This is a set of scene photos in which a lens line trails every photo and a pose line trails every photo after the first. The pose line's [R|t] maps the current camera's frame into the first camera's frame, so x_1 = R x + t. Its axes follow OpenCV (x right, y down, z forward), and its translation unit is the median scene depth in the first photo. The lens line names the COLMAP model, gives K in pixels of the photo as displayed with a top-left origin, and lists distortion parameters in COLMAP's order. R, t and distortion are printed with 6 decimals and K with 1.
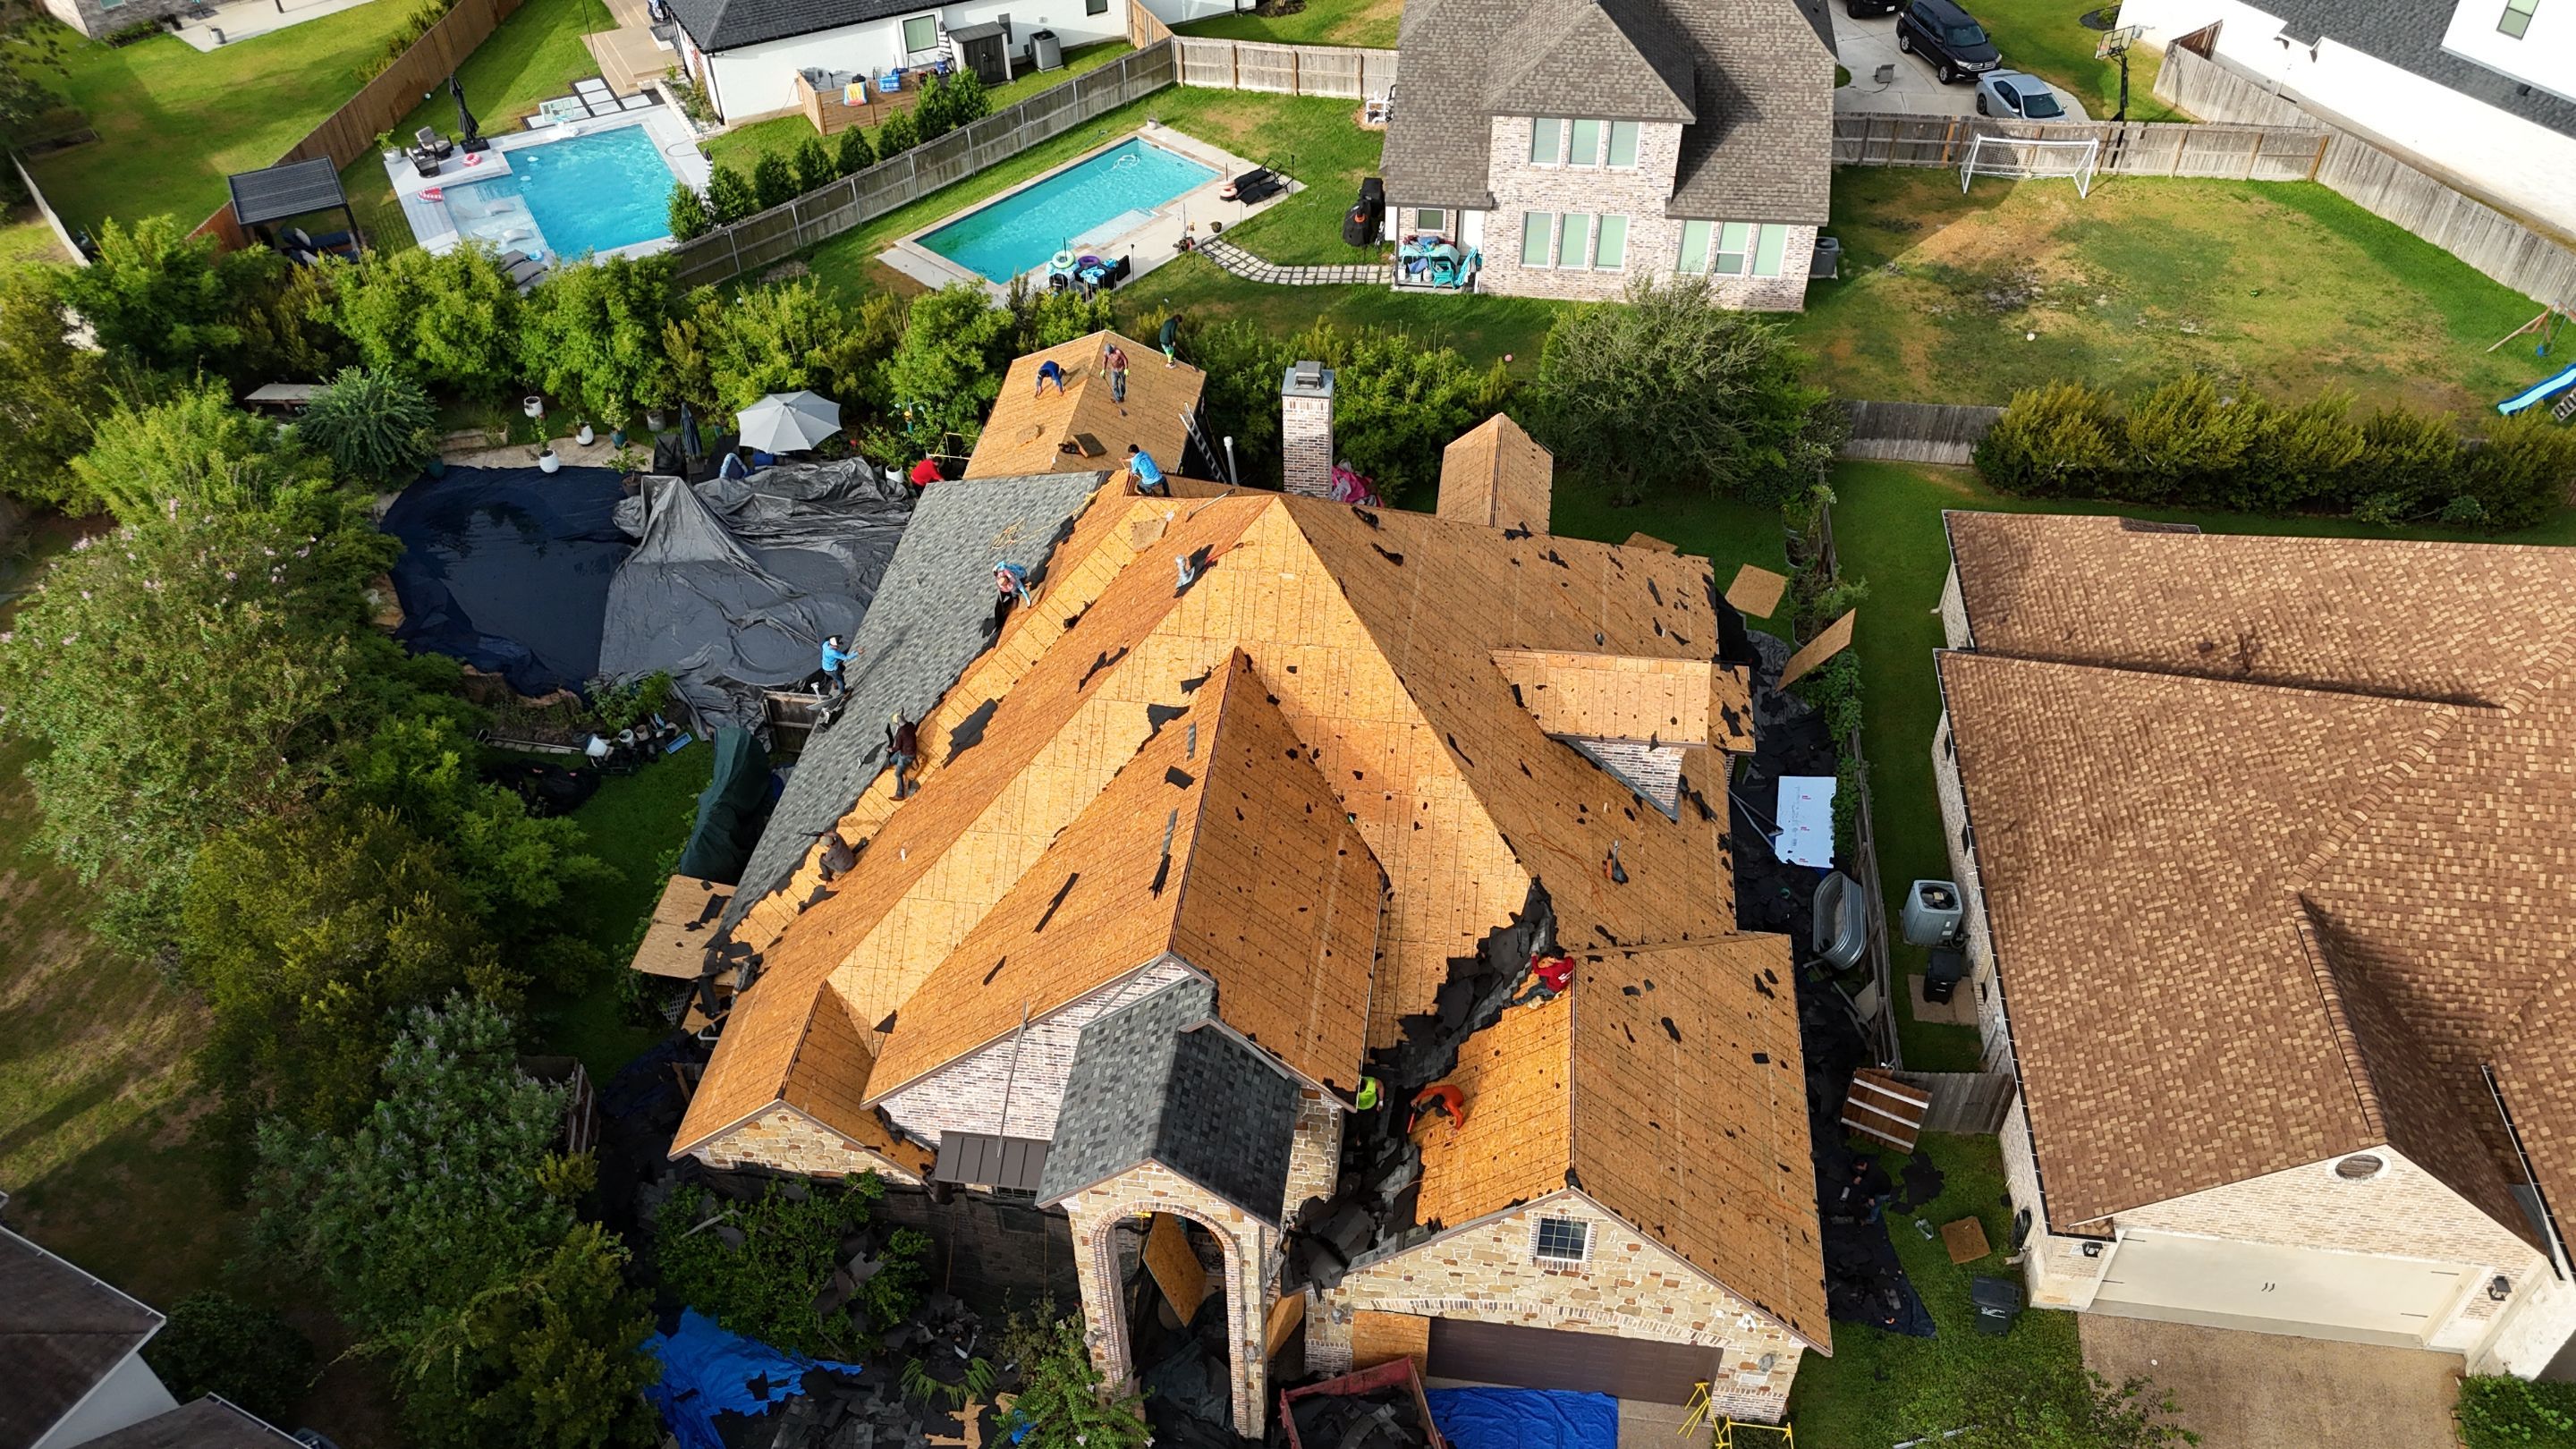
lens RADIAL K [[1903.1, 0, 1292.0], [0, 1903.1, 719.6], [0, 0, 1]] dist [0.069323, -0.069320]
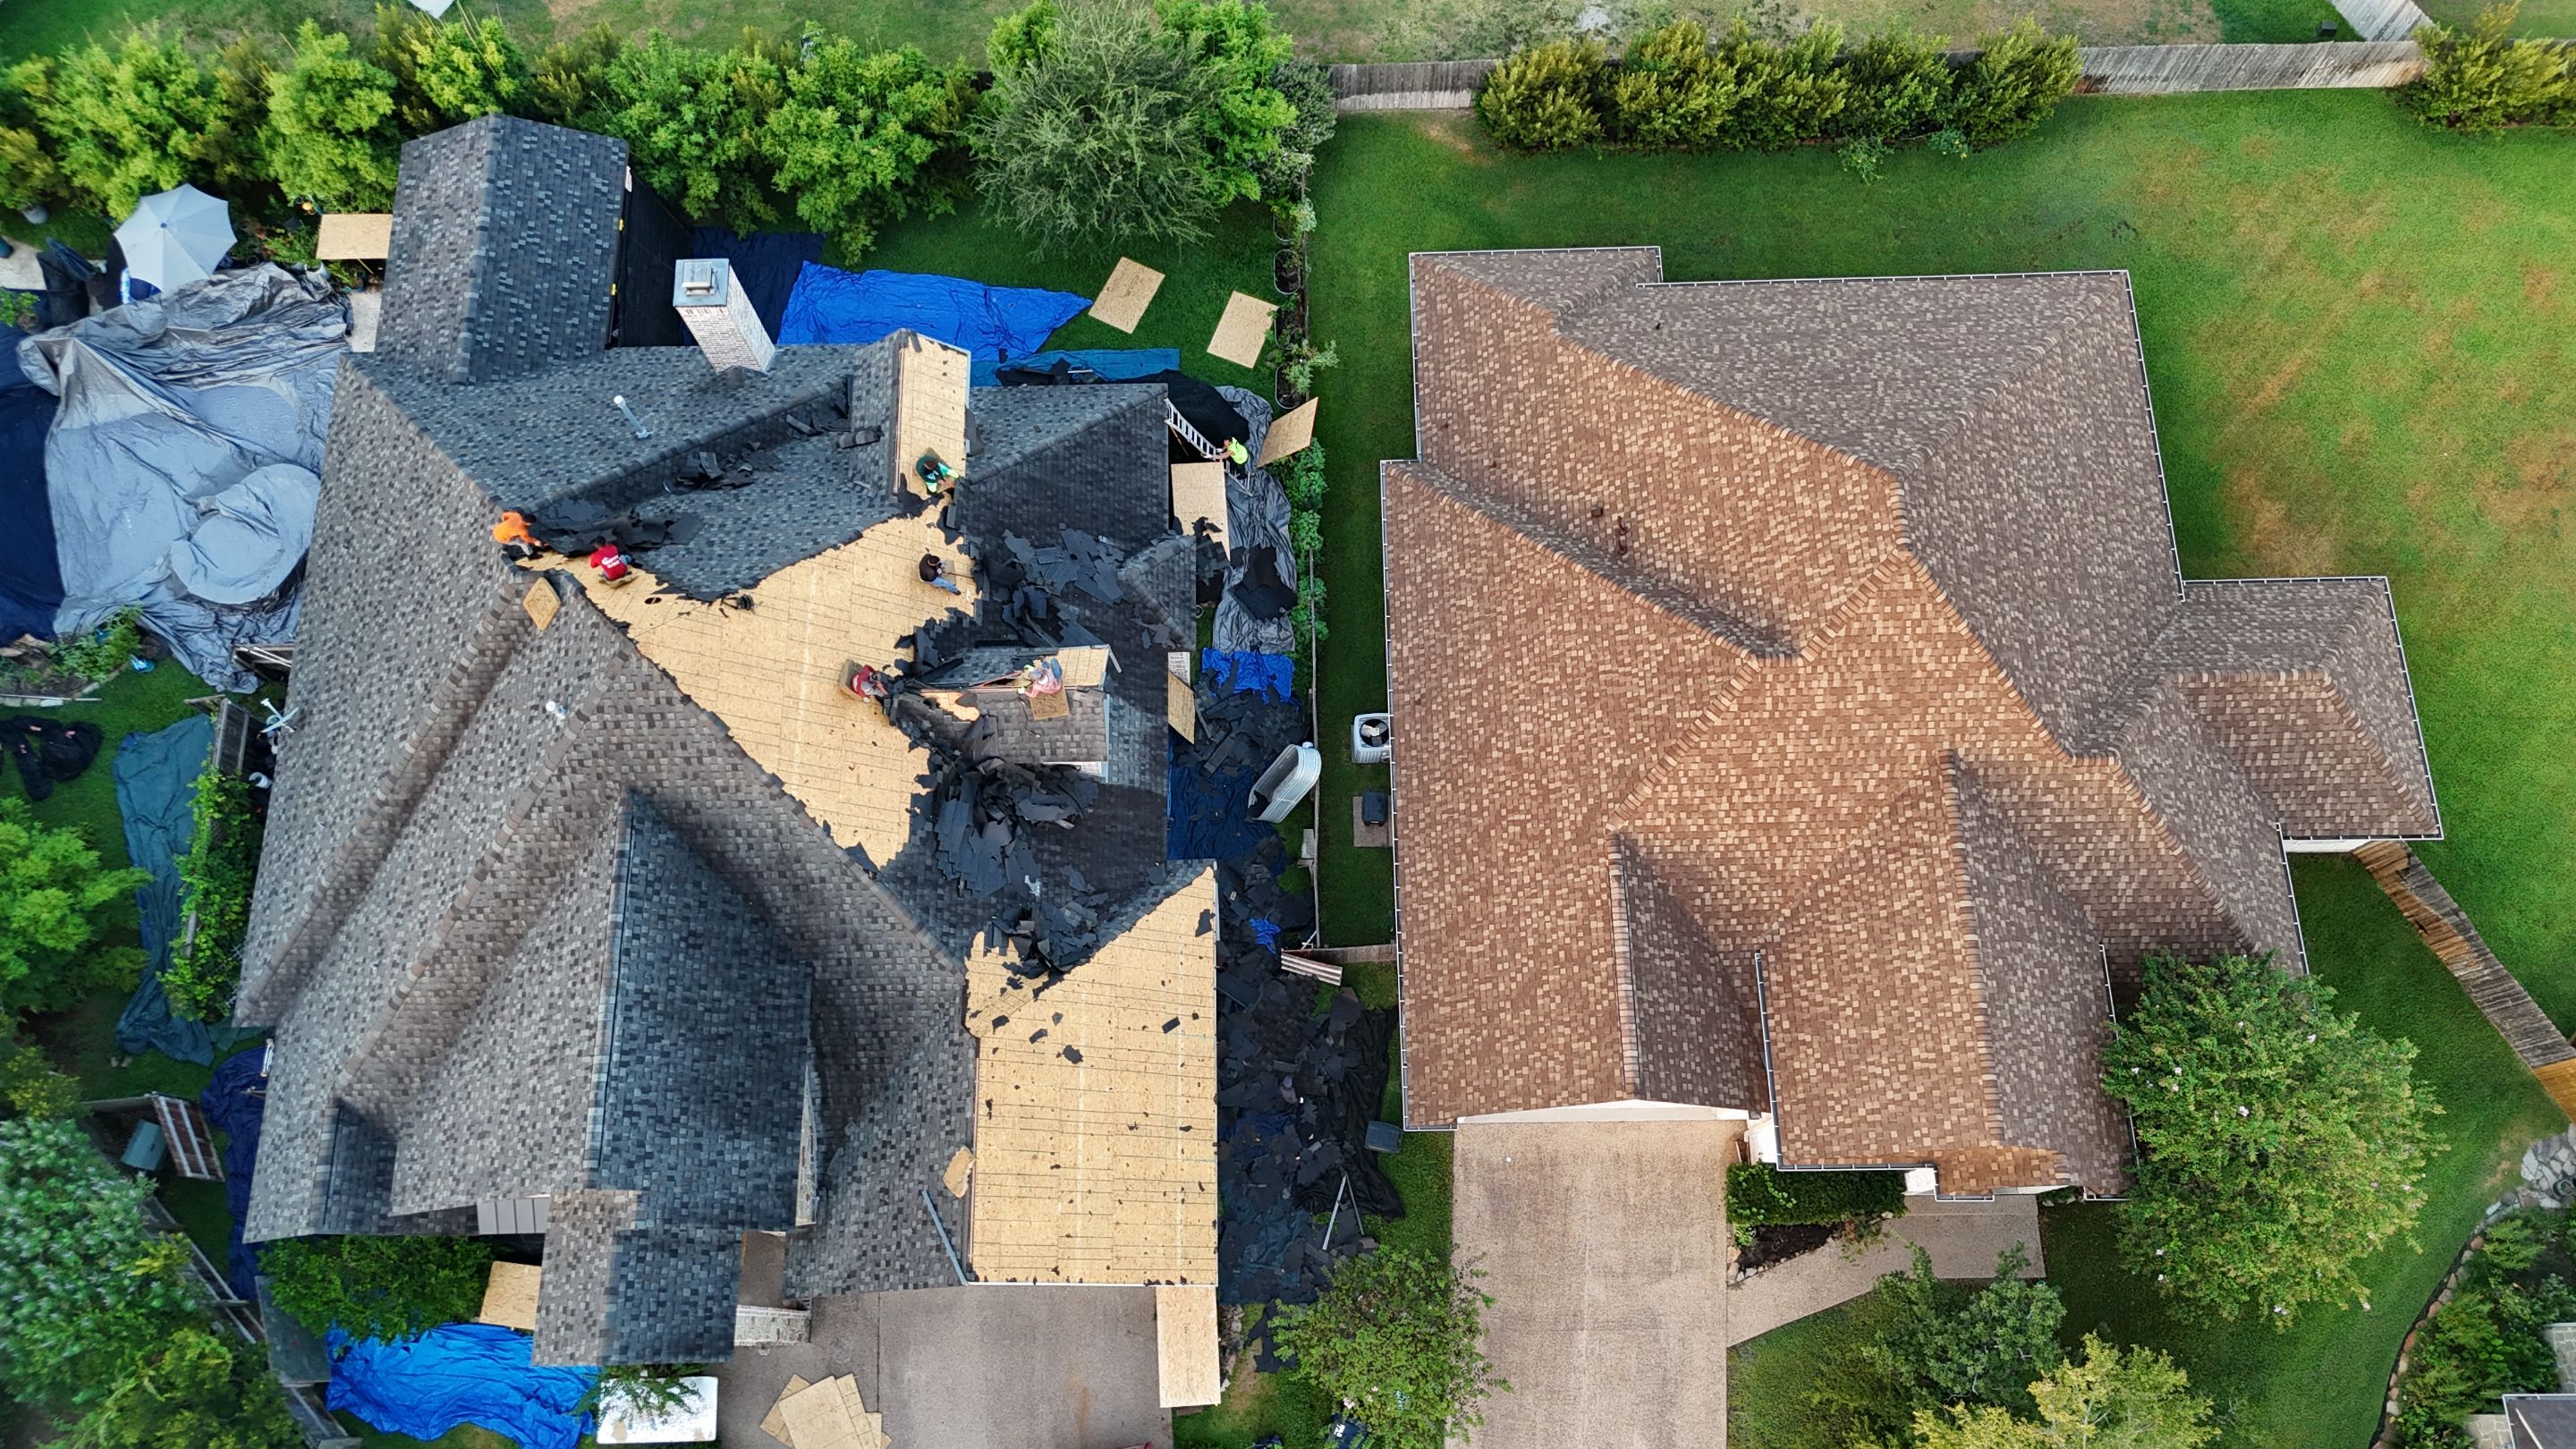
lens RADIAL K [[1903.1, 0, 1294.0], [0, 1903.1, 722.2], [0, 0, 1]] dist [0.069323, -0.069320]
pose [[0.989867, -0.135271, 0.043191, 0.287187], [0.096637, 0.864595, 0.493089, -0.541404], [-0.104043, -0.483919, 0.868906, 0.060683]]
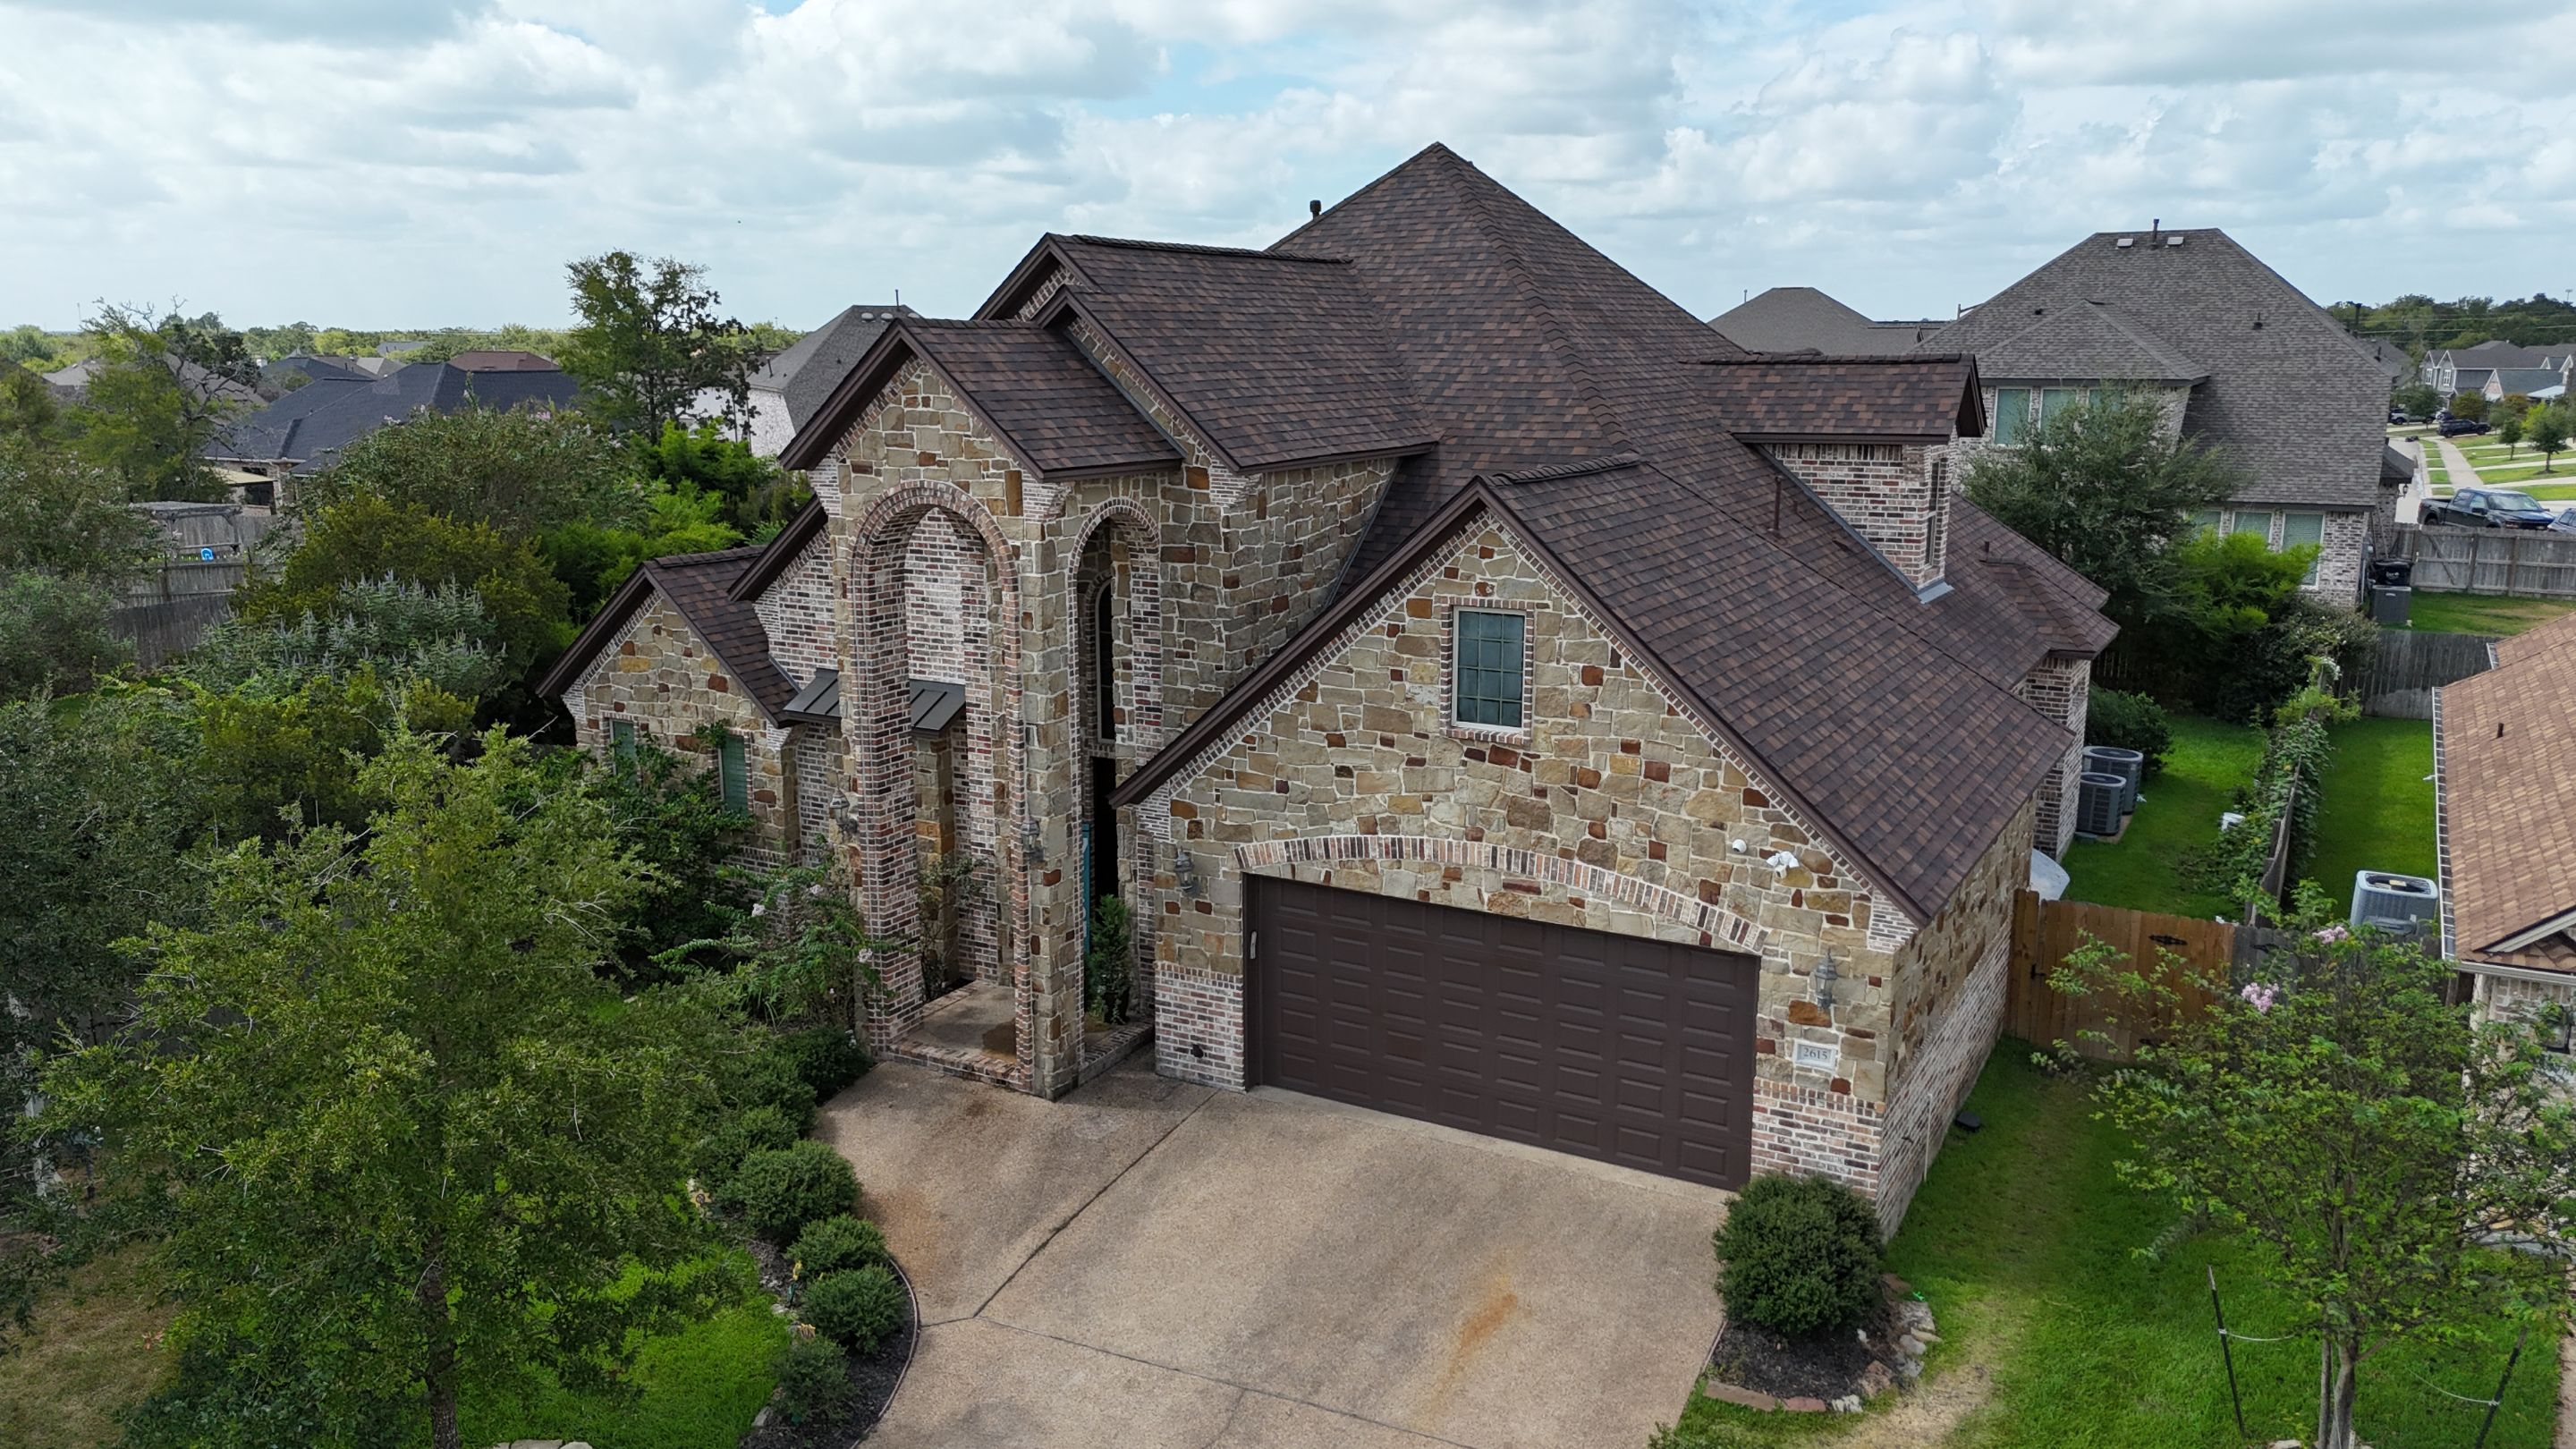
lens RADIAL K [[1893.6, 0, 1296.2], [0, 1893.6, 743.6], [0, 0, 1]] dist [0.076597, -0.077755]
pose [[0.924182, 0.087042, -0.371903, 0.274549], [-0.259665, 0.857248, -0.444634, 0.508379], [0.280111, 0.507493, 0.814855, 0.414696]]
